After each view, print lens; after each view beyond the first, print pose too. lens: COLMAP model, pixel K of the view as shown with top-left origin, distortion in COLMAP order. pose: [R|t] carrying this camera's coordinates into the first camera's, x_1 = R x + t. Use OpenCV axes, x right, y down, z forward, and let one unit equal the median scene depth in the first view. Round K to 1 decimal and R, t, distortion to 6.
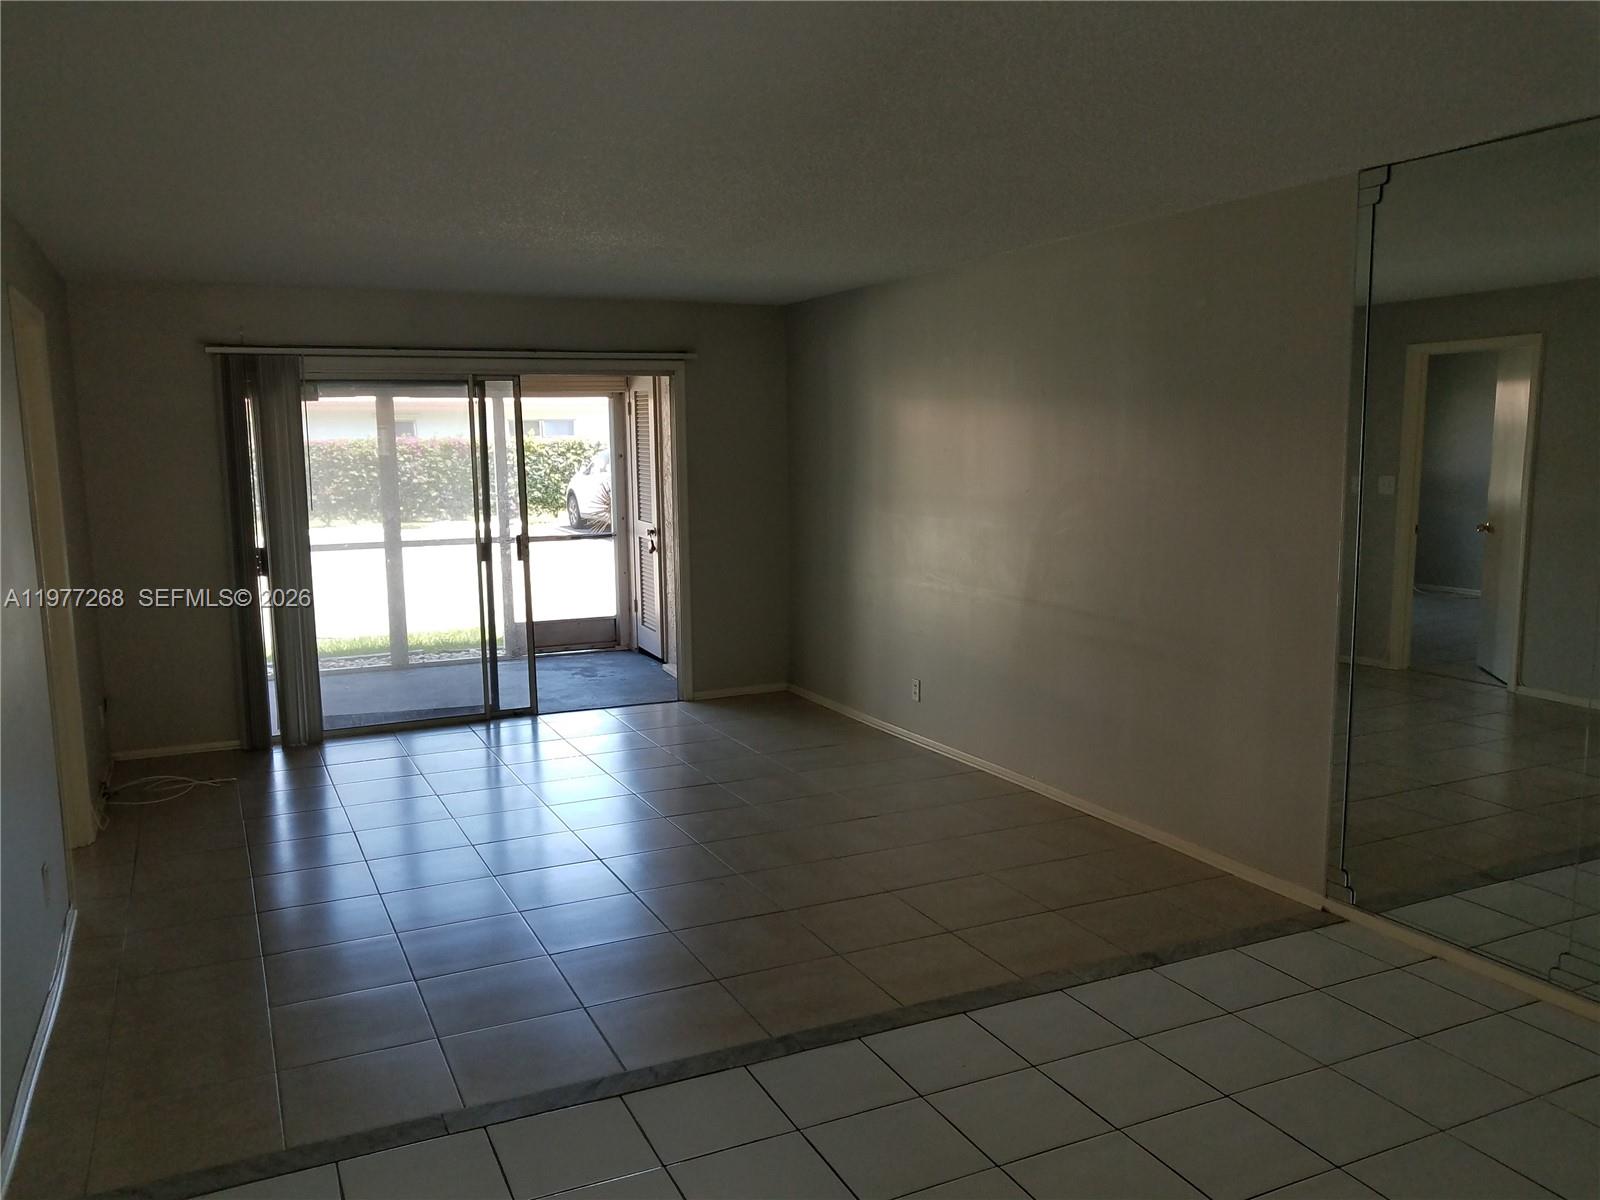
lens RADIAL K [[1255.9, 0, 801.0], [0, 1255.9, 636.6], [0, 0, 1]] dist [0.008616, 0.003385]
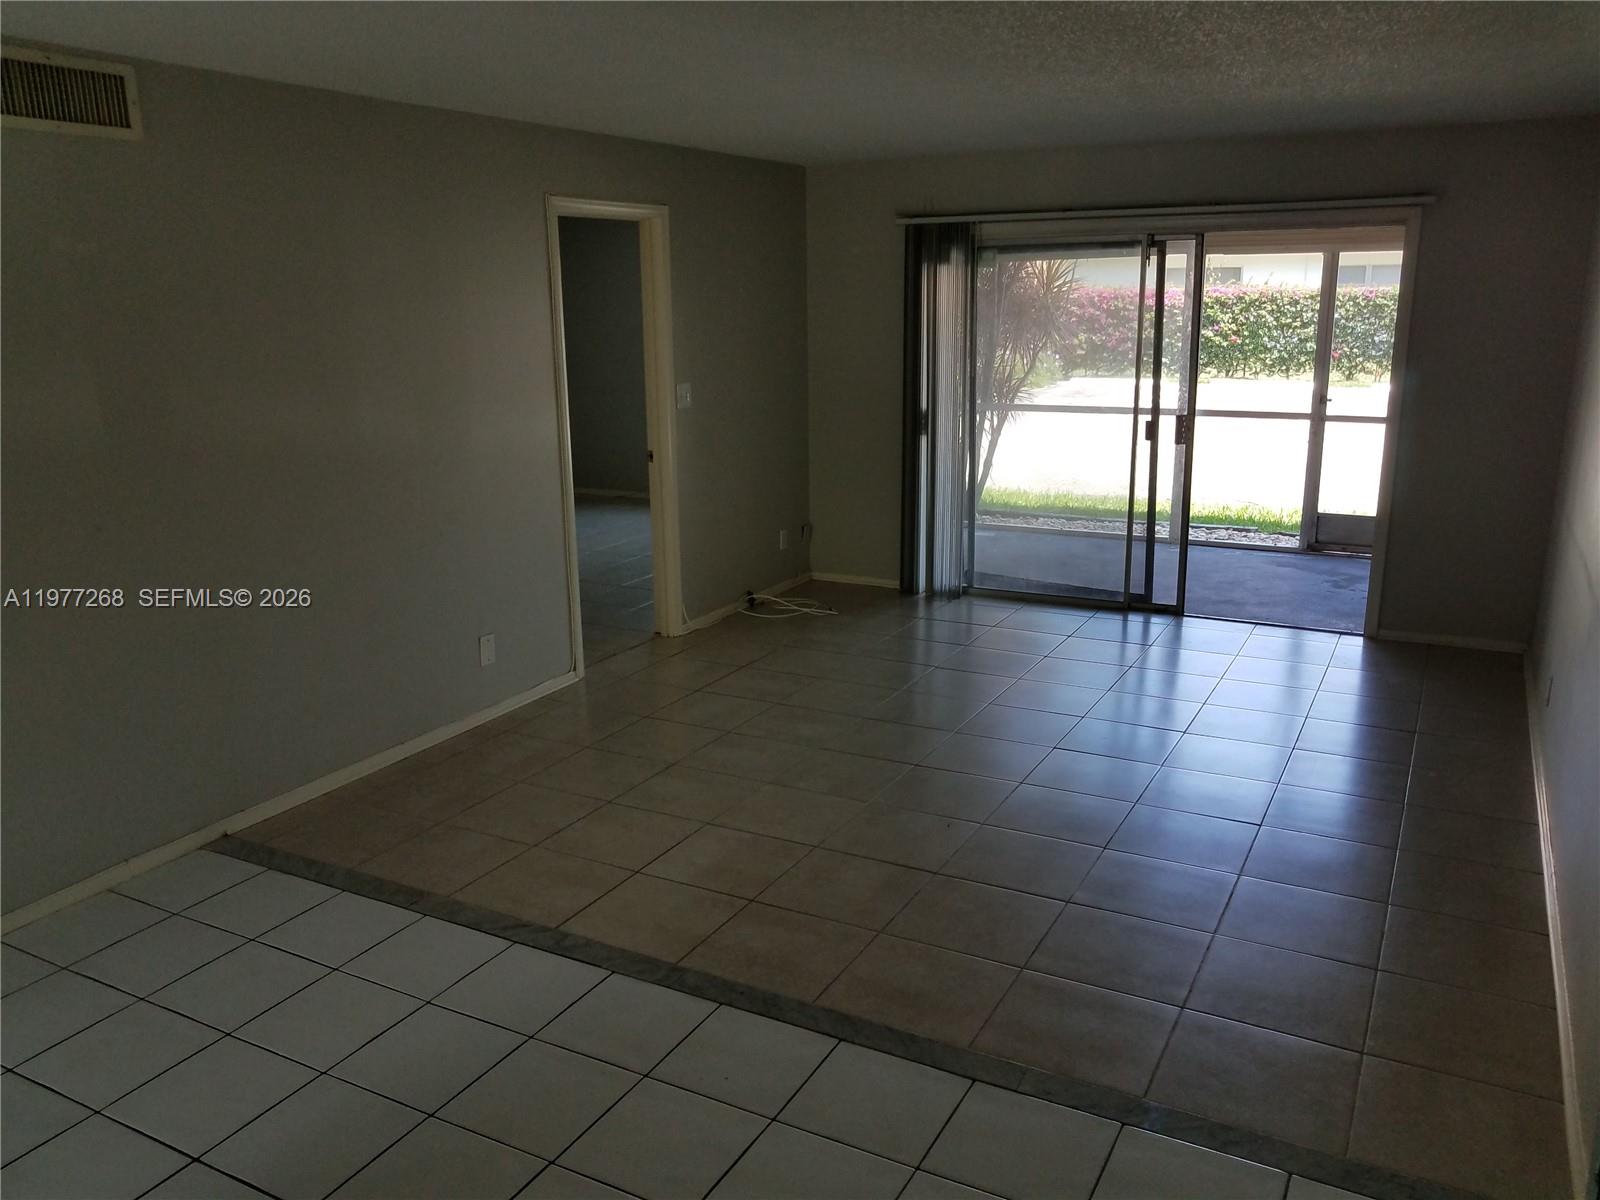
lens RADIAL K [[1245.5, 0, 795.4], [0, 1245.5, 630.5], [0, 0, 1]] dist [-0.001782, -0.016264]
pose [[0.593852, 0.211190, -0.776362, 0.345907], [-0.125816, 0.977440, 0.169649, -0.047977], [0.794676, -0.003067, 0.607026, 0.245172]]
